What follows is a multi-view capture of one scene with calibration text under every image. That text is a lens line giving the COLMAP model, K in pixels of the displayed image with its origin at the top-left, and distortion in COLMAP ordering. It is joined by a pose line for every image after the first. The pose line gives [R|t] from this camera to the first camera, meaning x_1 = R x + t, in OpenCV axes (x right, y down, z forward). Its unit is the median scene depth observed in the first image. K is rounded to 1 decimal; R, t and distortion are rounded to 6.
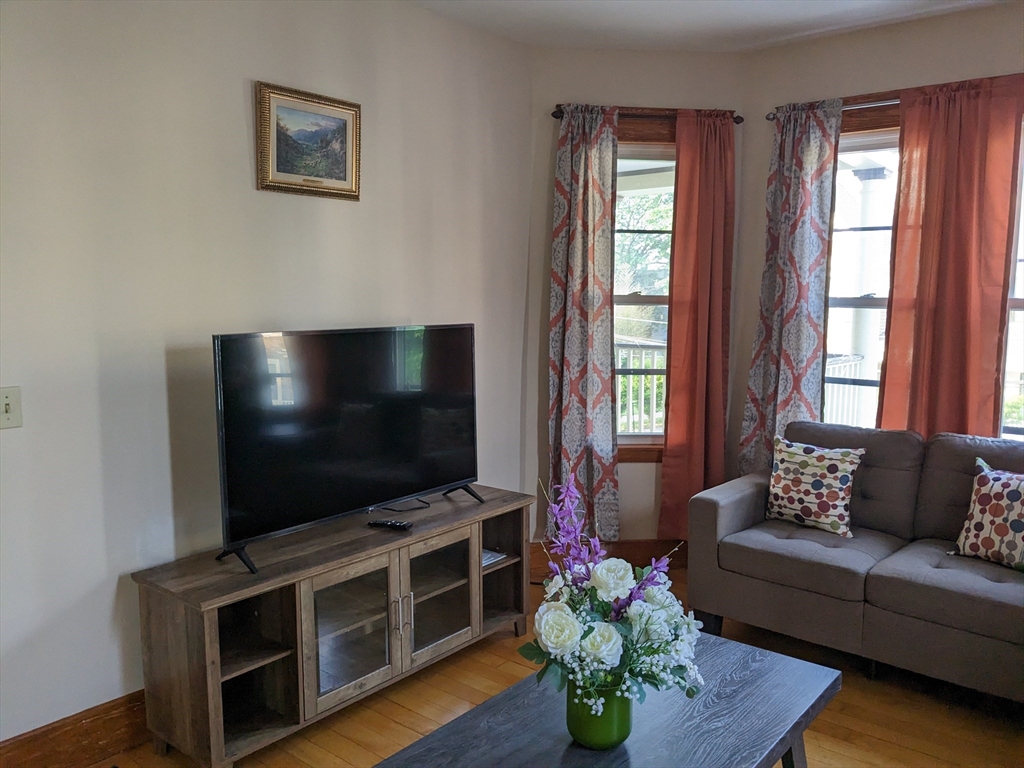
lens RADIAL K [[804.1, 0, 511.8], [0, 804.1, 377.3], [0, 0, 1]] dist [0.033945, -0.076810]
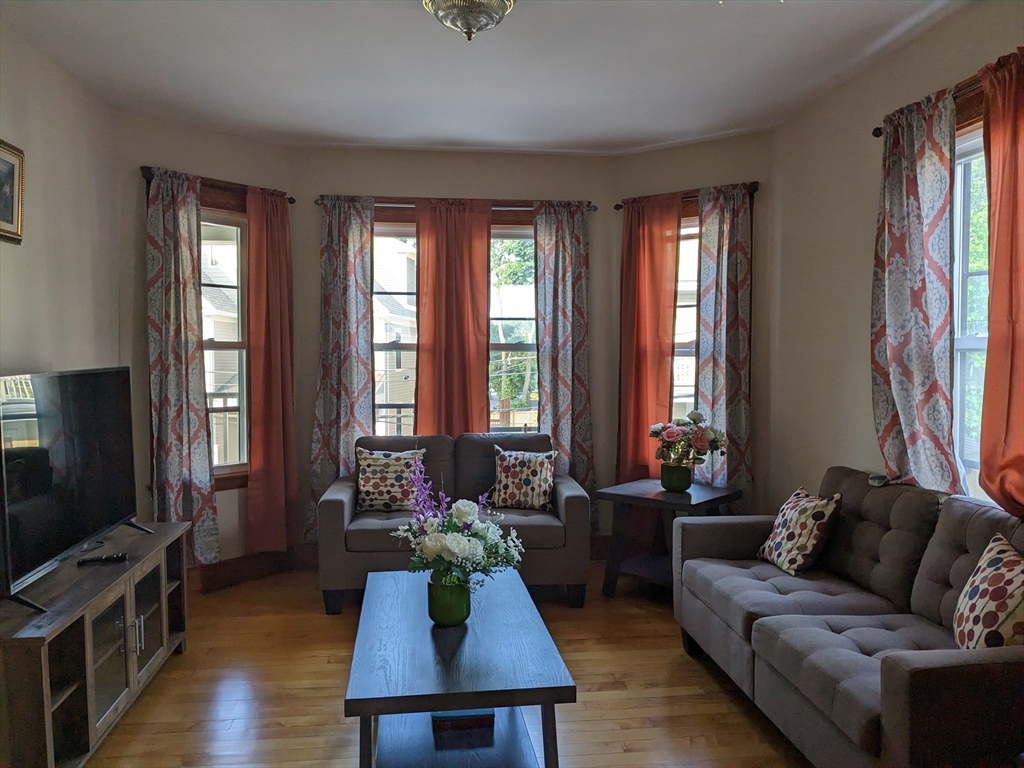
lens RADIAL K [[823.6, 0, 497.1], [0, 823.6, 386.5], [0, 0, 1]] dist [0.057047, -0.104556]
pose [[0.701504, -0.038487, 0.711625, -0.471177], [0.077546, 0.996734, -0.022537, 0.021013], [-0.708434, 0.070994, 0.702198, -0.107661]]
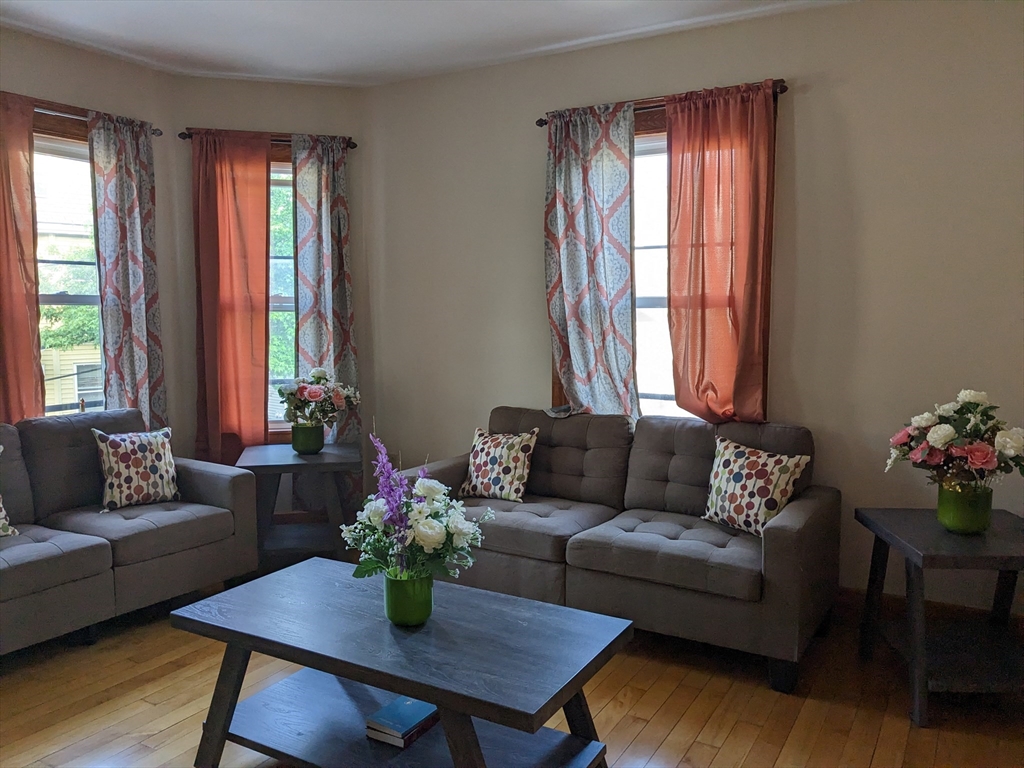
lens RADIAL K [[816.8, 0, 512.0], [0, 816.8, 384.0], [0, 0, 1]] dist [0.081480, -0.174268]
pose [[-0.173505, -0.101615, 0.979577, -0.609465], [0.093729, 0.988444, 0.119136, -0.044218], [-0.980363, 0.112485, -0.161976, 0.510590]]
